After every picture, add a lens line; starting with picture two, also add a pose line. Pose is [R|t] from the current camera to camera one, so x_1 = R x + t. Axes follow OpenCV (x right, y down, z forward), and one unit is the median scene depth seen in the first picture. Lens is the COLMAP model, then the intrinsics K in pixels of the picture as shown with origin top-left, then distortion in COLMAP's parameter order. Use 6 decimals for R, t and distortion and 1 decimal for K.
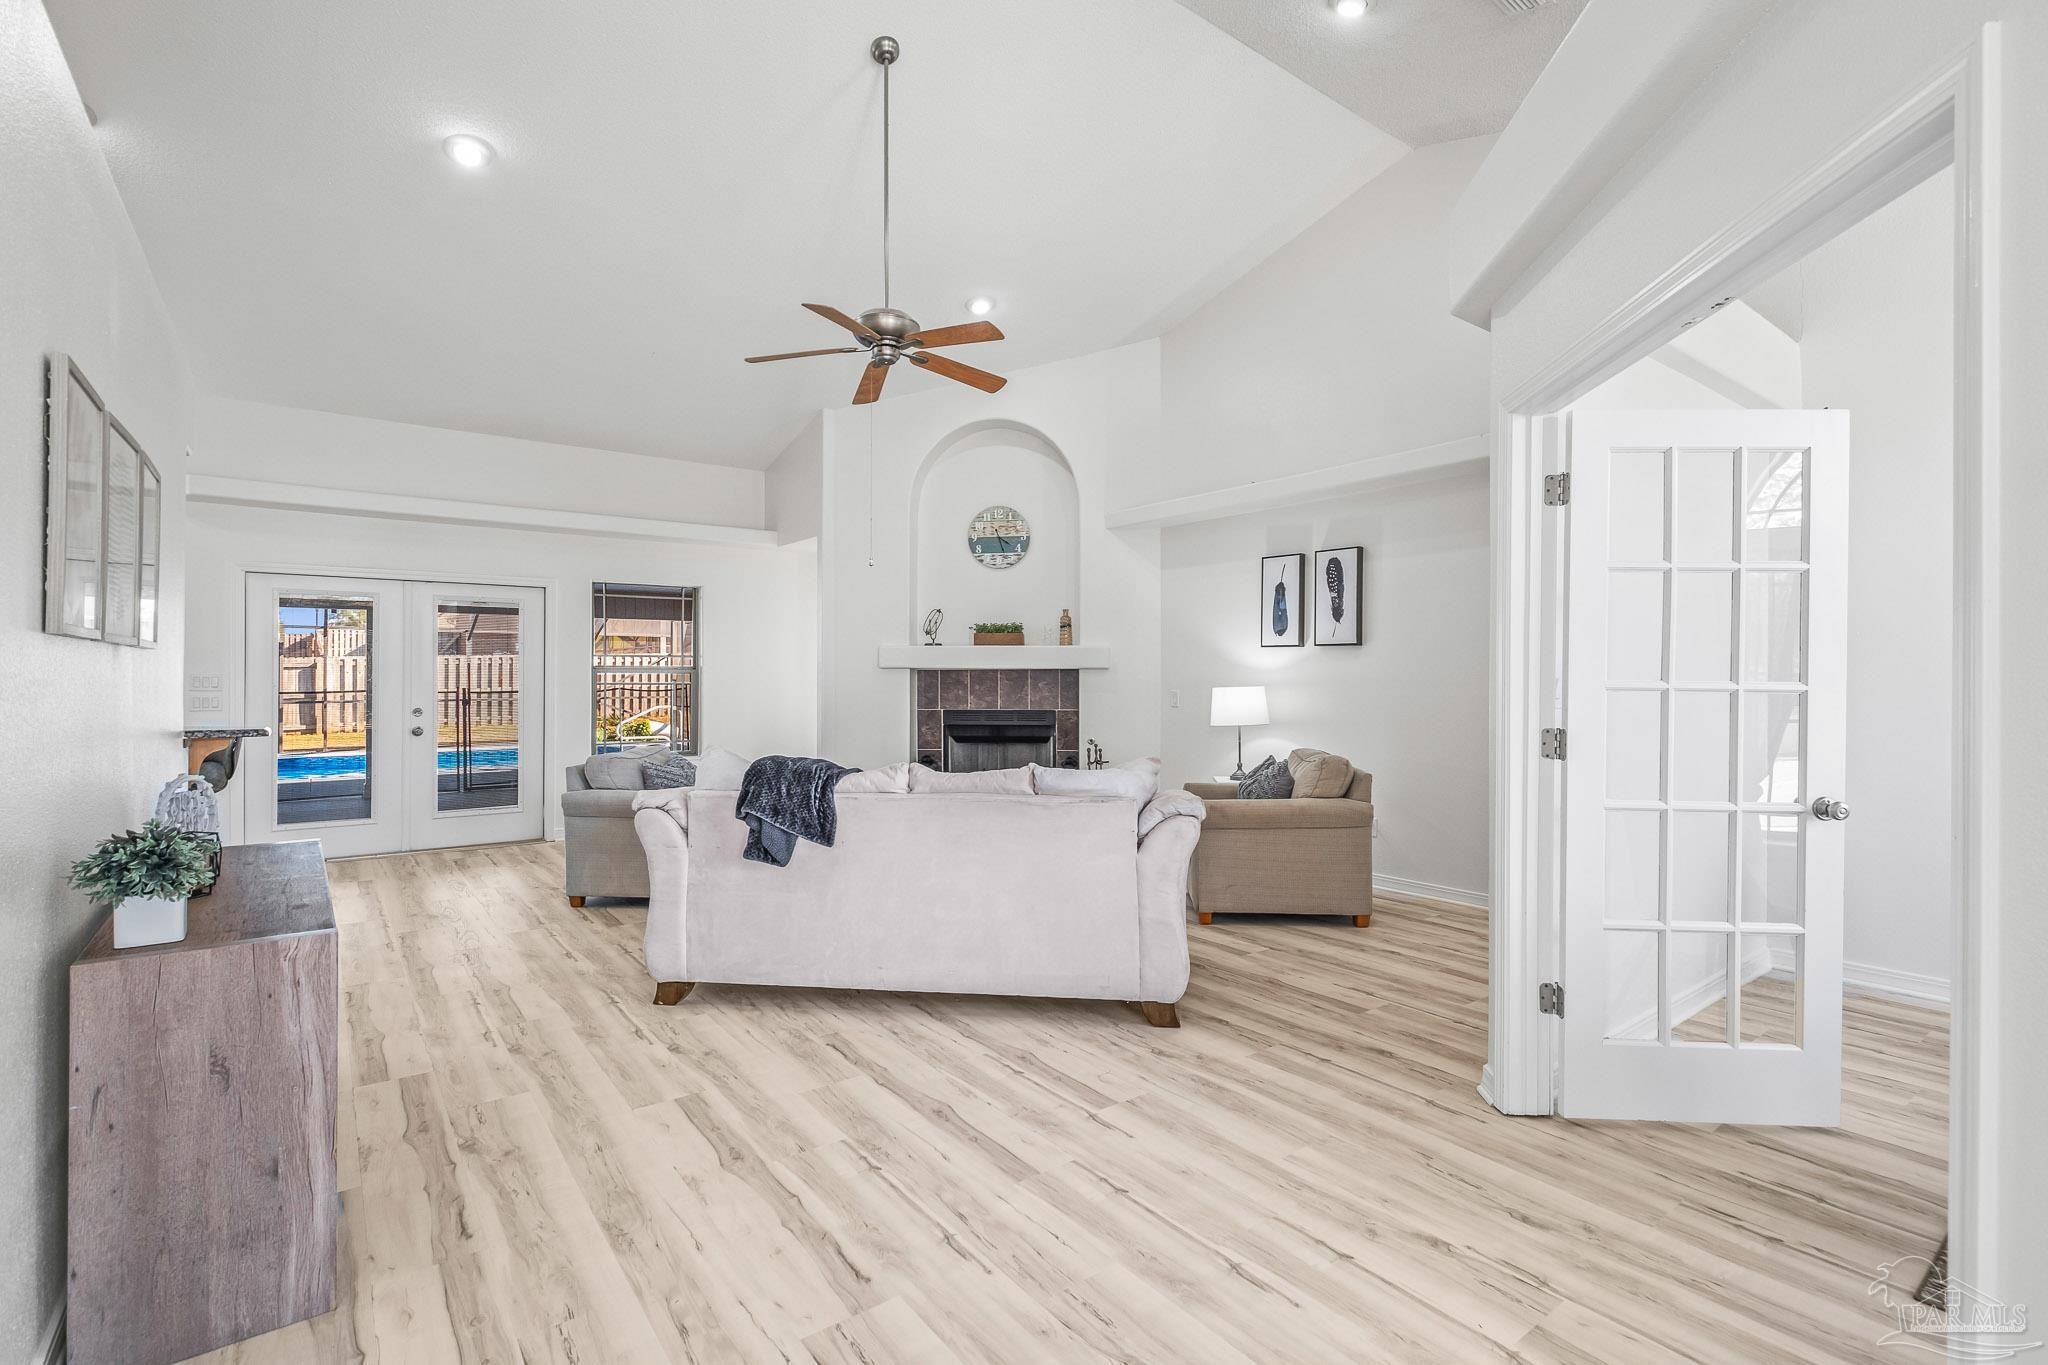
lens RADIAL K [[926.3, 0, 1013.3], [0, 926.3, 677.8], [0, 0, 1]] dist [0.001759, -0.000584]
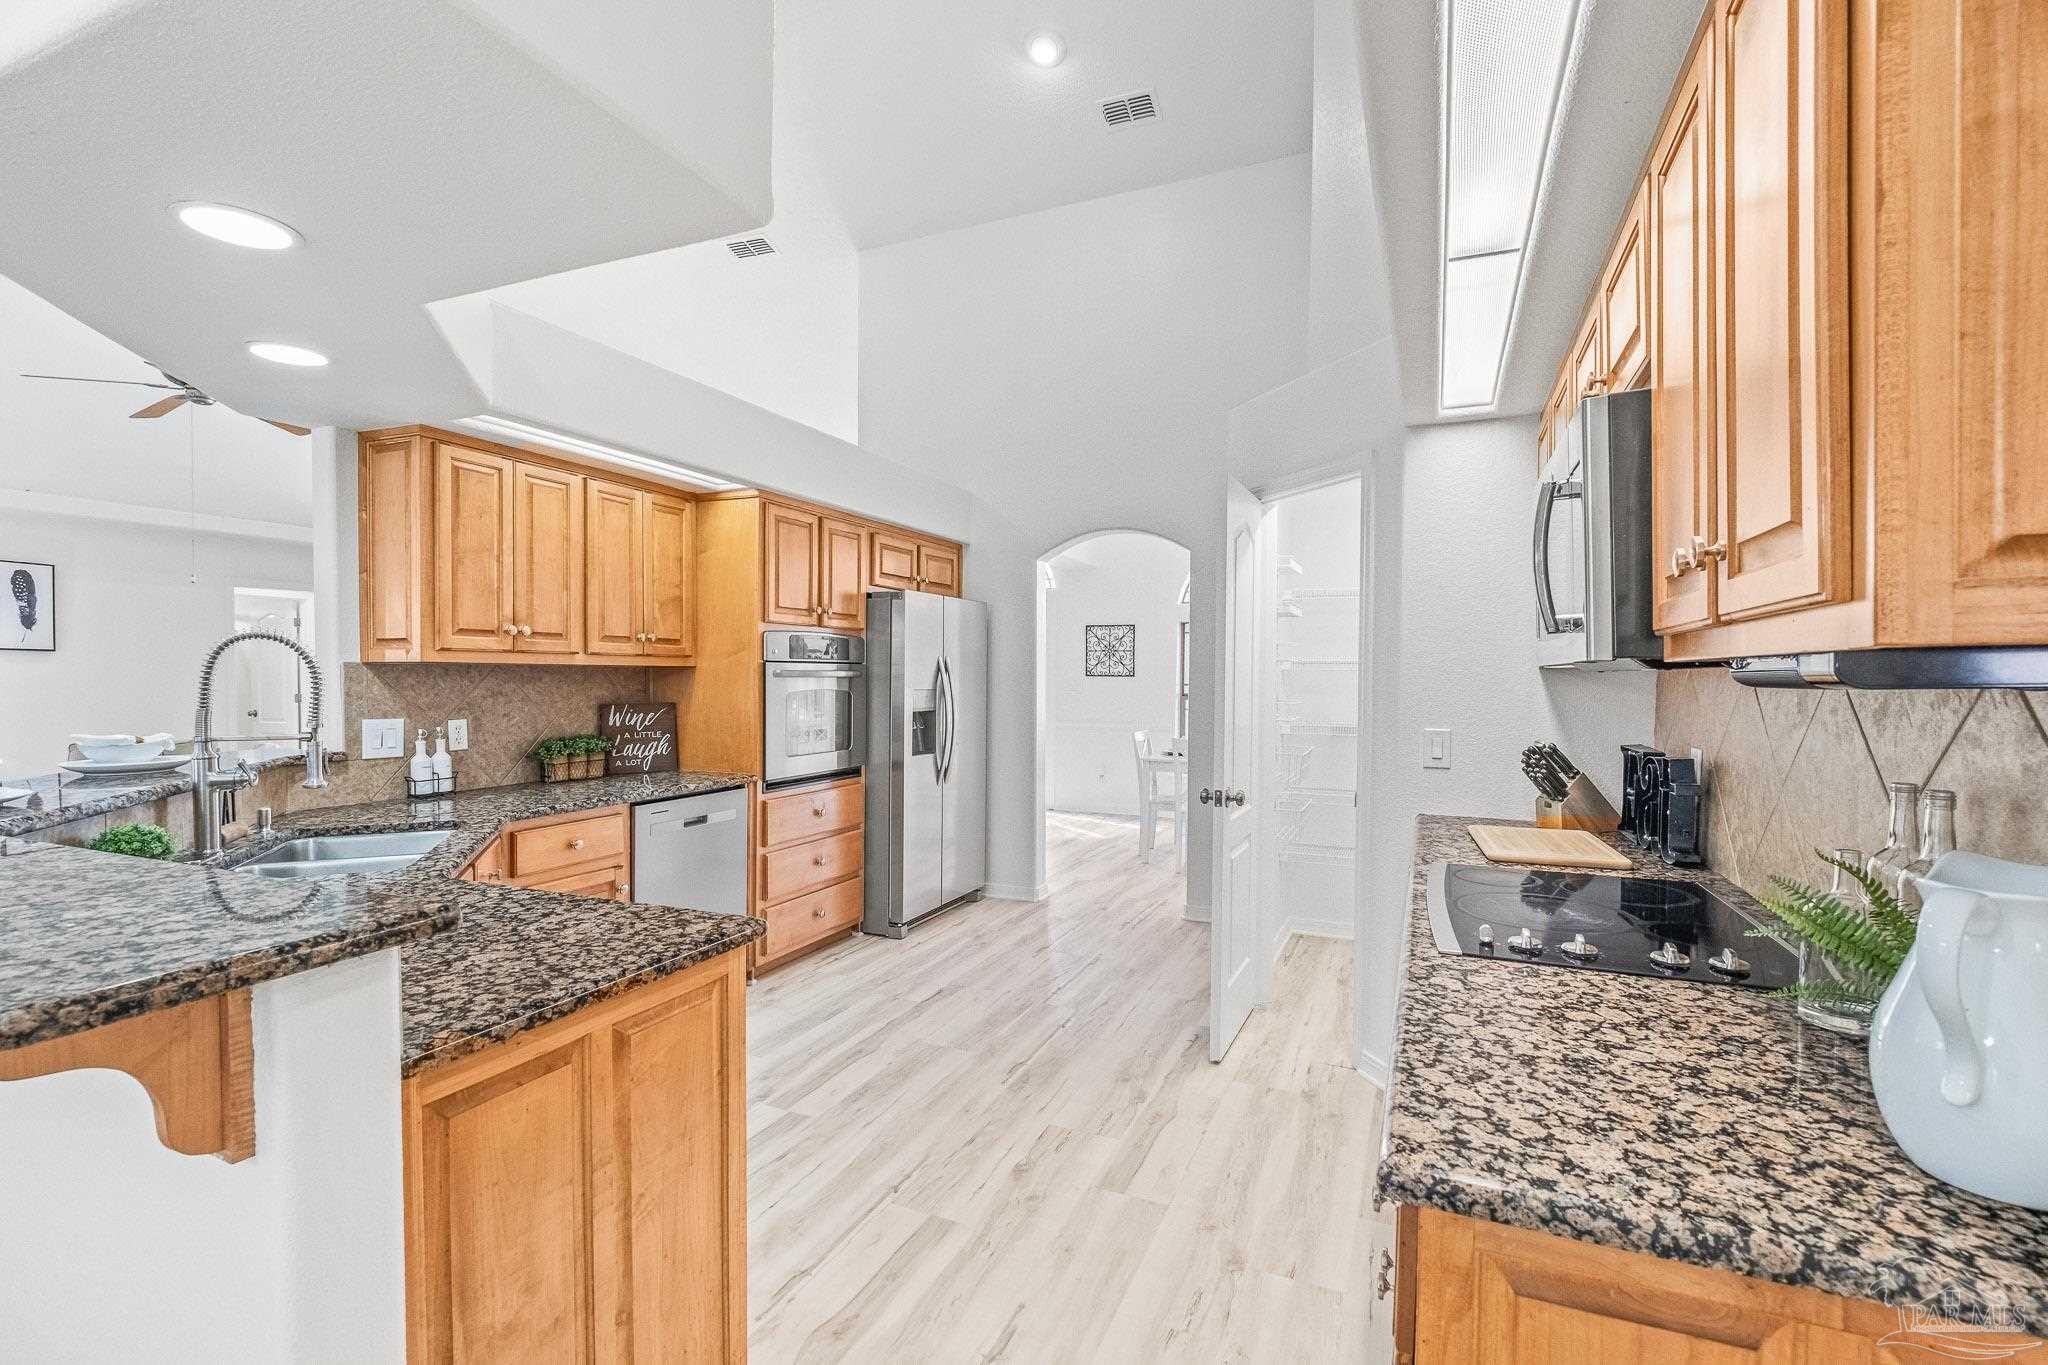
lens RADIAL K [[920.5, 0, 1037.8], [0, 920.5, 685.4], [0, 0, 1]] dist [0.000263, -0.000864]
pose [[-0.489692, -0.013154, 0.871796, -1.194236], [-0.006110, 0.999913, 0.011655, -0.013175], [-0.871874, 0.000381, -0.489730, 0.484498]]
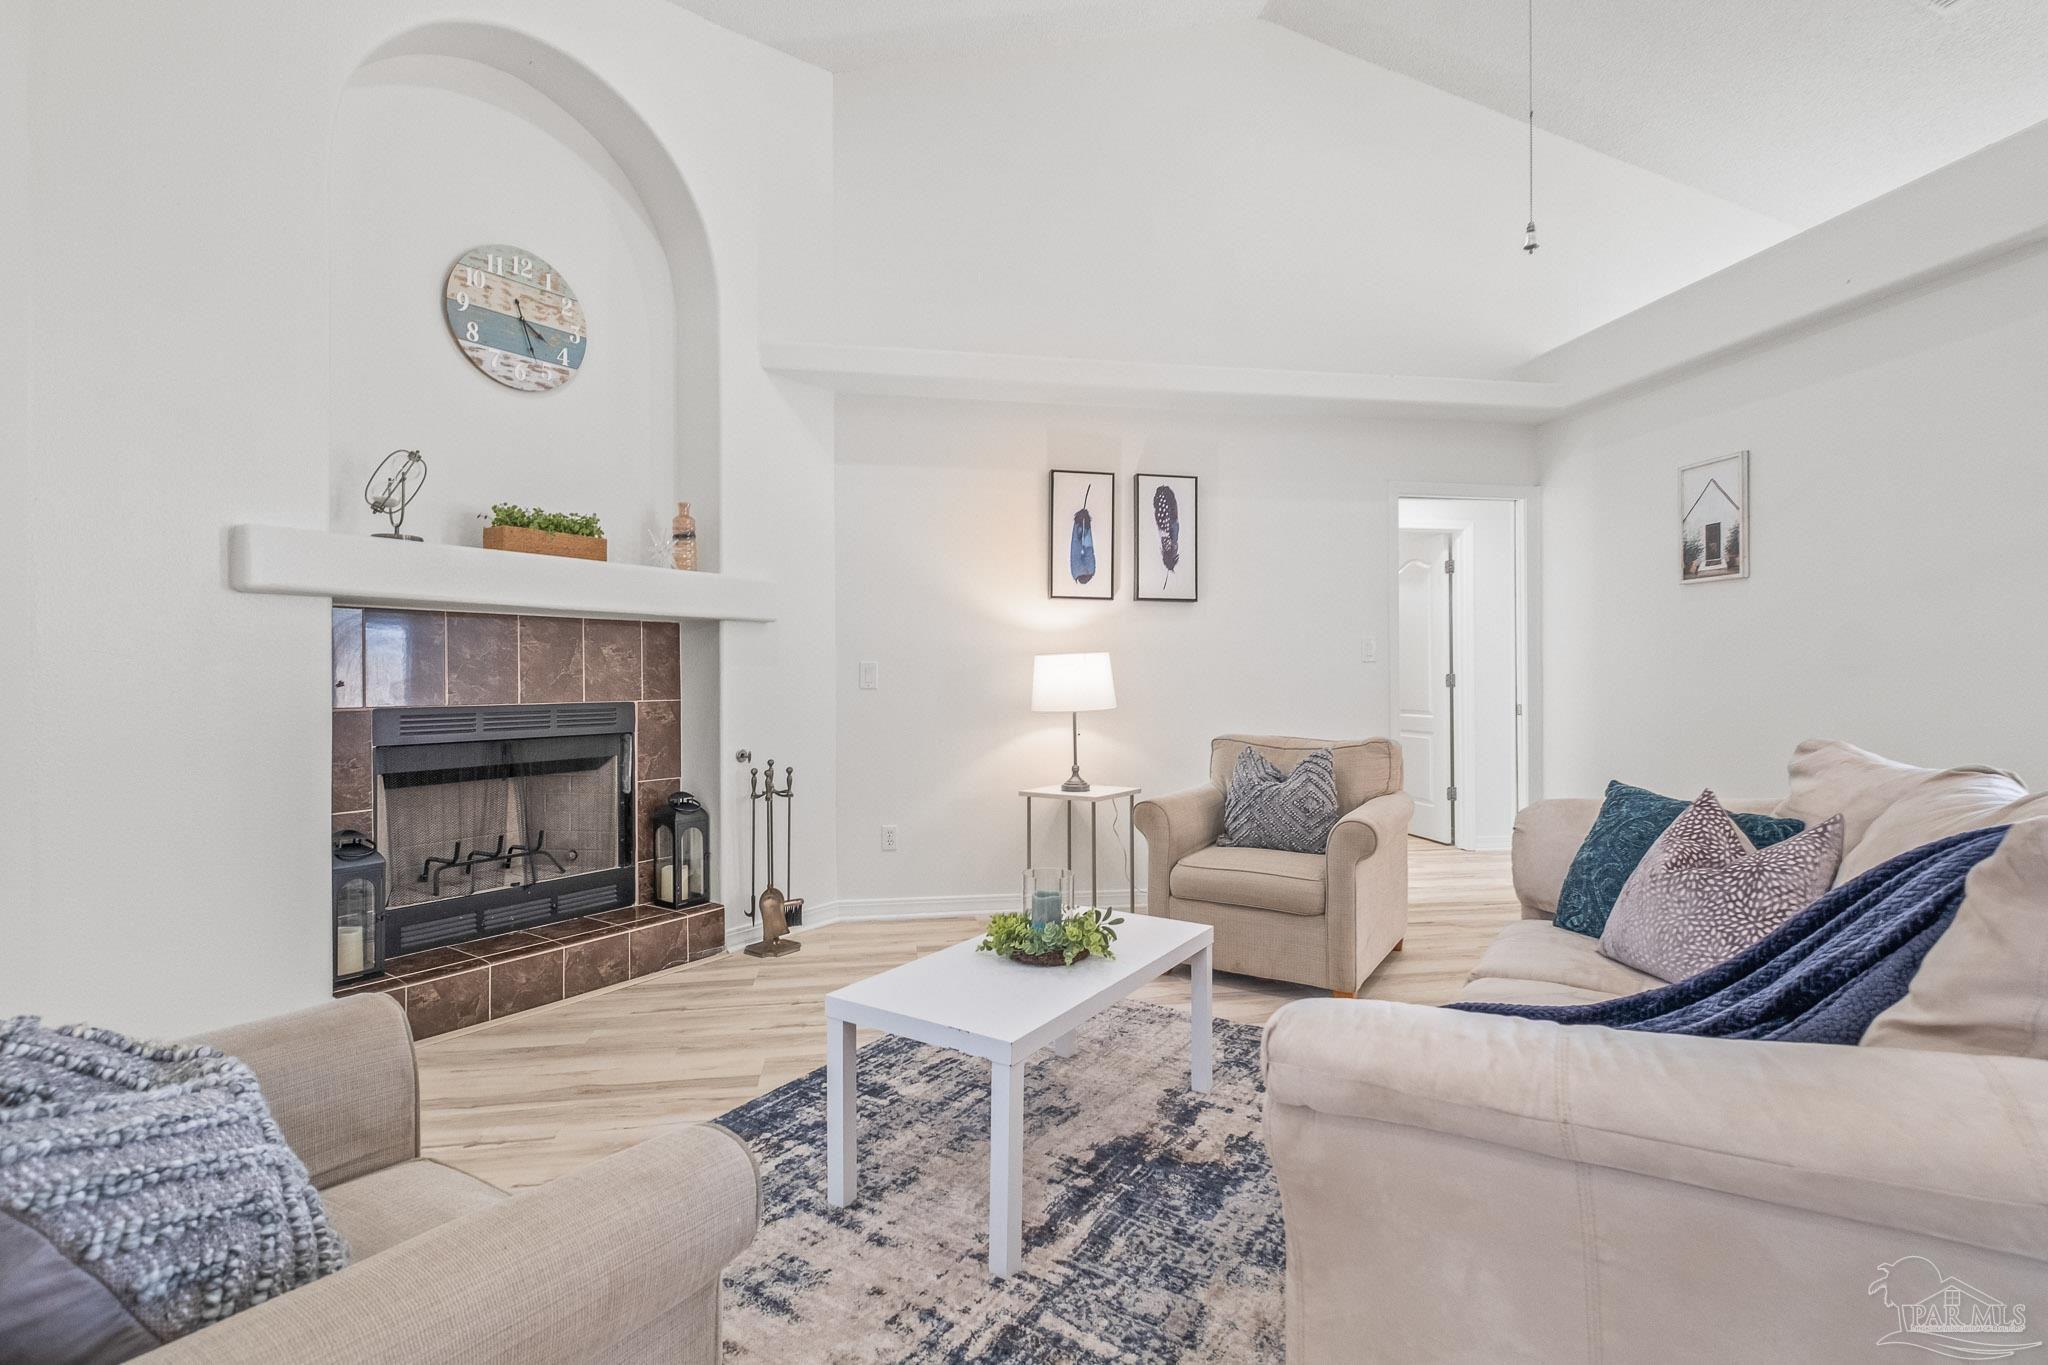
lens RADIAL K [[953.3, 0, 1023.6], [0, 953.3, 673.7], [0, 0, 1]] dist [0.001038, -0.000268]
pose [[0.457500, 0.000852, 0.889209, -0.408391], [0.000481, 0.999999, -0.001205, 0.026367], [-0.889209, 0.000979, 0.457499, 0.743026]]
